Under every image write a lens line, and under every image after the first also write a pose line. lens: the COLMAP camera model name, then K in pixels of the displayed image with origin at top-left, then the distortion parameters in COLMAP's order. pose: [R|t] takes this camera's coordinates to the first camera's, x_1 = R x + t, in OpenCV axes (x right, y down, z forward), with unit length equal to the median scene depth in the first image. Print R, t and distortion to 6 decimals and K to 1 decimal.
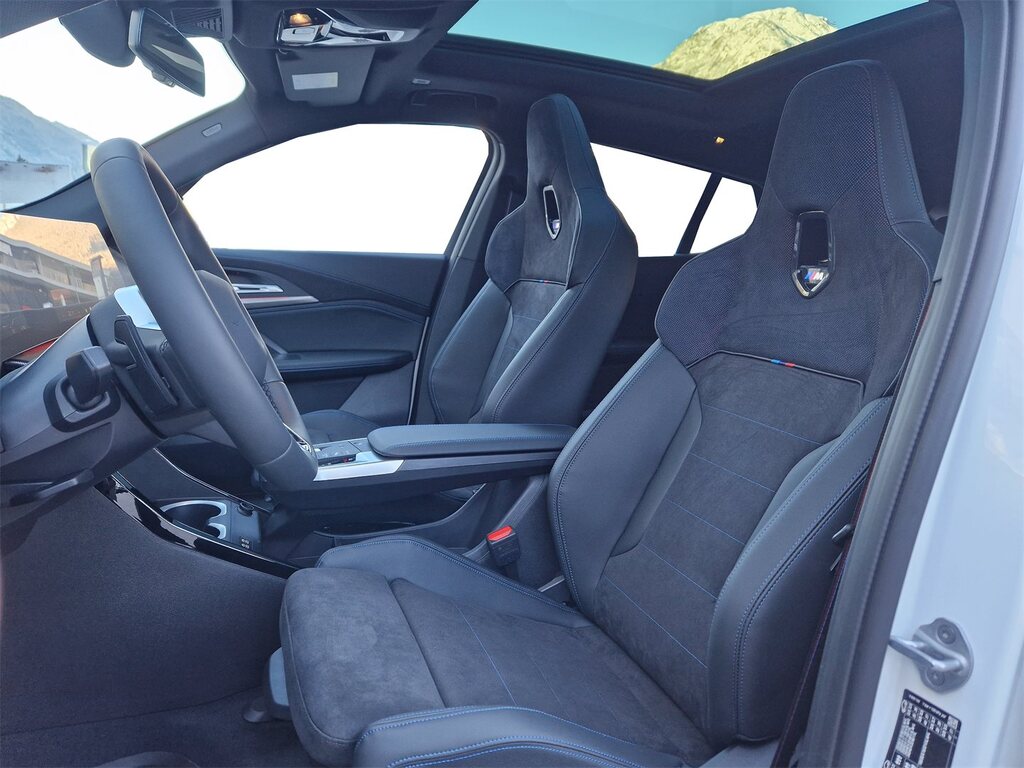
lens RADIAL K [[683.5, 0, 515.6], [0, 683.5, 389.2], [0, 0, 1]] dist [0.027463, -0.004011]
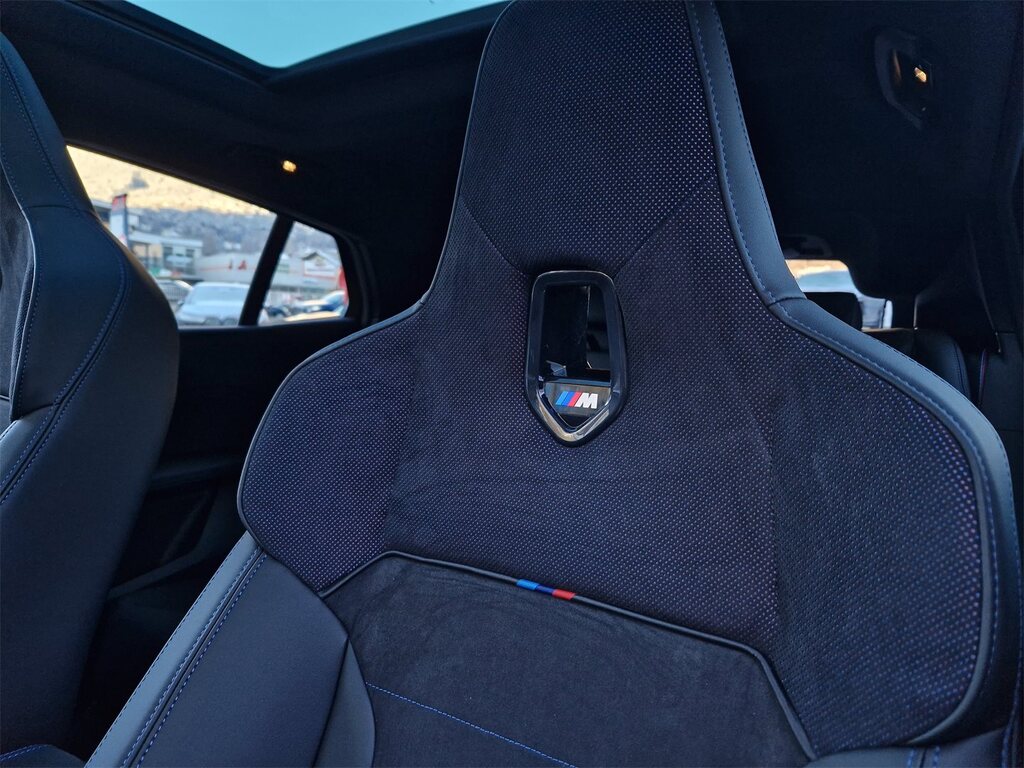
lens RADIAL K [[683.5, 0, 515.6], [0, 683.5, 389.2], [0, 0, 1]] dist [0.027463, -0.004011]
pose [[0.806375, -0.067363, 0.587556, 0.093495], [0.113121, 0.992717, -0.041435, -0.135271], [-0.580486, 0.099877, 0.808122, 0.539556]]
